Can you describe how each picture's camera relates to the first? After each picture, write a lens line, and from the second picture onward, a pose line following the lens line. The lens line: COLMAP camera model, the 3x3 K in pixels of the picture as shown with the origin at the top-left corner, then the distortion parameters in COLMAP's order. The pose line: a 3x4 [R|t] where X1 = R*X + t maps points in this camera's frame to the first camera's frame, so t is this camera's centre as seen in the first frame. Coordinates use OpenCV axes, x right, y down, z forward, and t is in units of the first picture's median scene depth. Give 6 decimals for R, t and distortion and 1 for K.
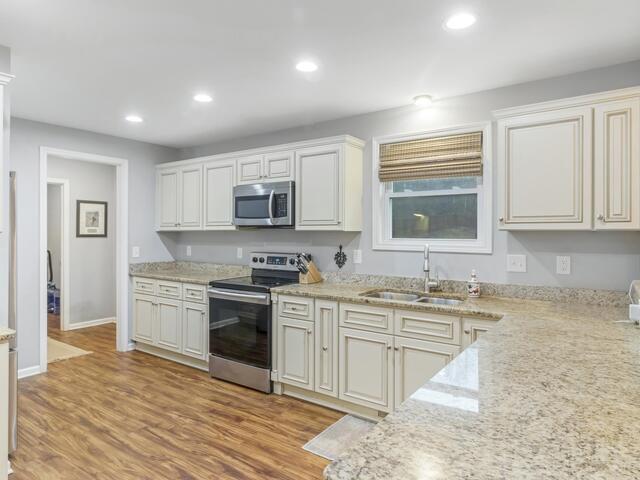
lens RADIAL K [[398.2, 0, 318.9], [0, 398.2, 235.9], [0, 0, 1]] dist [-0.000109, 0.000323]
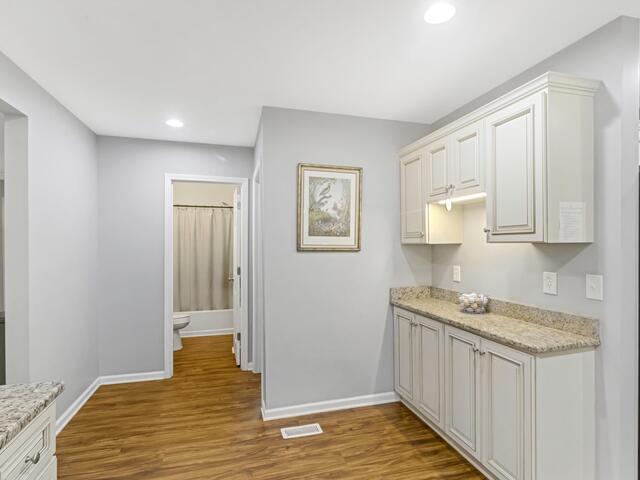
lens RADIAL K [[339.9, 0, 318.4], [0, 339.9, 237.2], [0, 0, 1]] dist [-0.000258, -0.008520]
pose [[-0.624870, -0.009361, -0.780672, -0.368408], [-0.001204, 0.999938, -0.011026, -0.021871], [0.780728, -0.005950, -0.624843, 2.156483]]
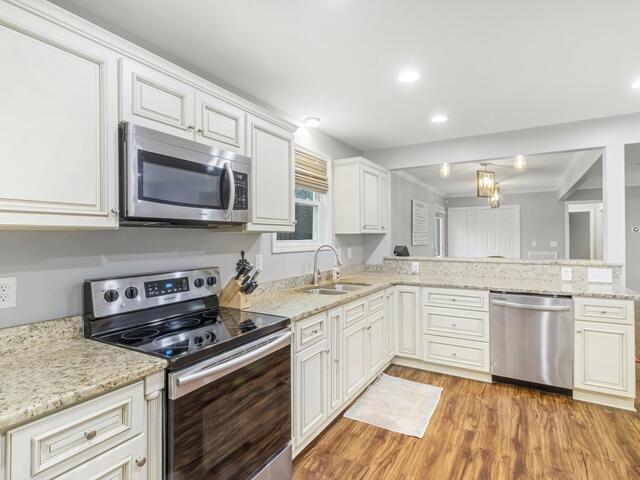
lens RADIAL K [[339.9, 0, 318.4], [0, 339.9, 237.2], [0, 0, 1]] dist [-0.000258, -0.008520]
pose [[-0.075598, -0.001064, 0.997138, -0.648117], [0.016318, 0.999864, 0.002304, -0.002738], [-0.997005, 0.016445, -0.075570, 0.932206]]
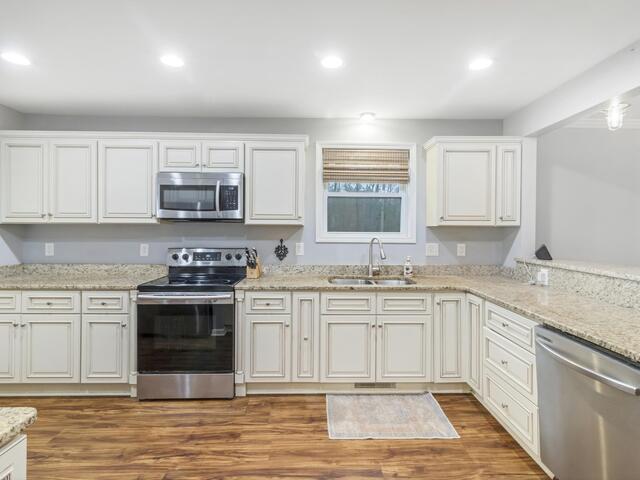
lens RADIAL K [[334.6, 0, 319.3], [0, 334.6, 234.5], [0, 0, 1]] dist [0.002888, -0.001164]
pose [[0.808582, -0.006958, 0.588342, -0.397820], [0.001010, 0.999945, 0.010437, 0.002654], [-0.588382, -0.007845, 0.808545, 0.233702]]
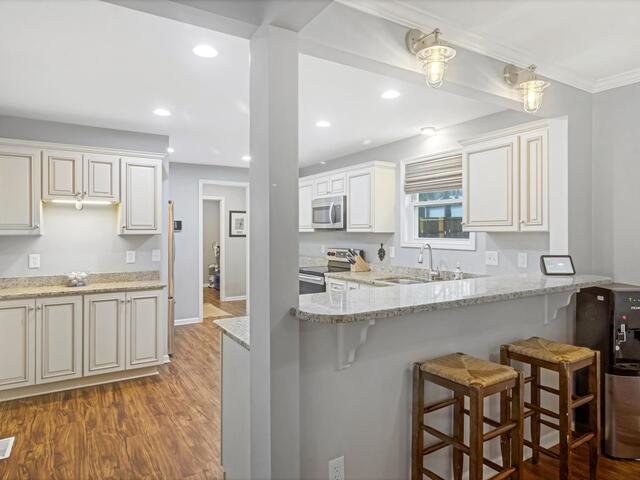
lens RADIAL K [[392.1, 0, 320.0], [0, 392.1, 240.0], [0, 0, 1]] dist [-0.001025, 0.000034]
pose [[0.920535, 0.005018, -0.390628, 0.381832], [-0.001336, 0.999952, 0.009697, 0.000739], [0.390658, -0.008404, 0.920497, -0.265809]]
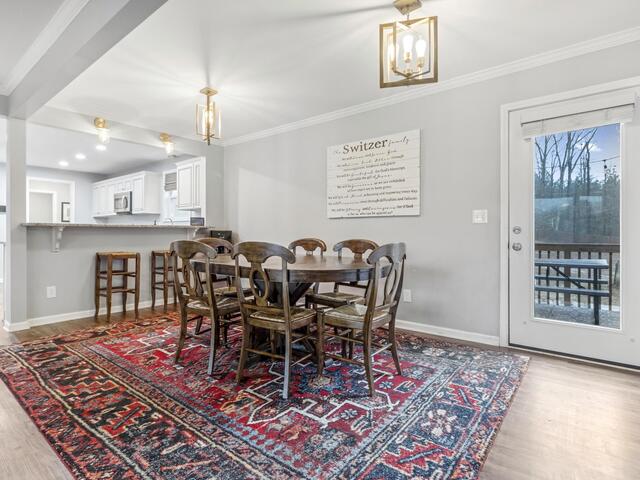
lens RADIAL K [[338.7, 0, 322.5], [0, 338.7, 238.4], [0, 0, 1]] dist [0.000530, 0.000855]
pose [[0.998393, -0.003174, -0.056578, 1.101552], [0.003601, 0.999966, 0.007442, 0.112813], [0.056553, -0.007634, 0.998370, -0.811677]]
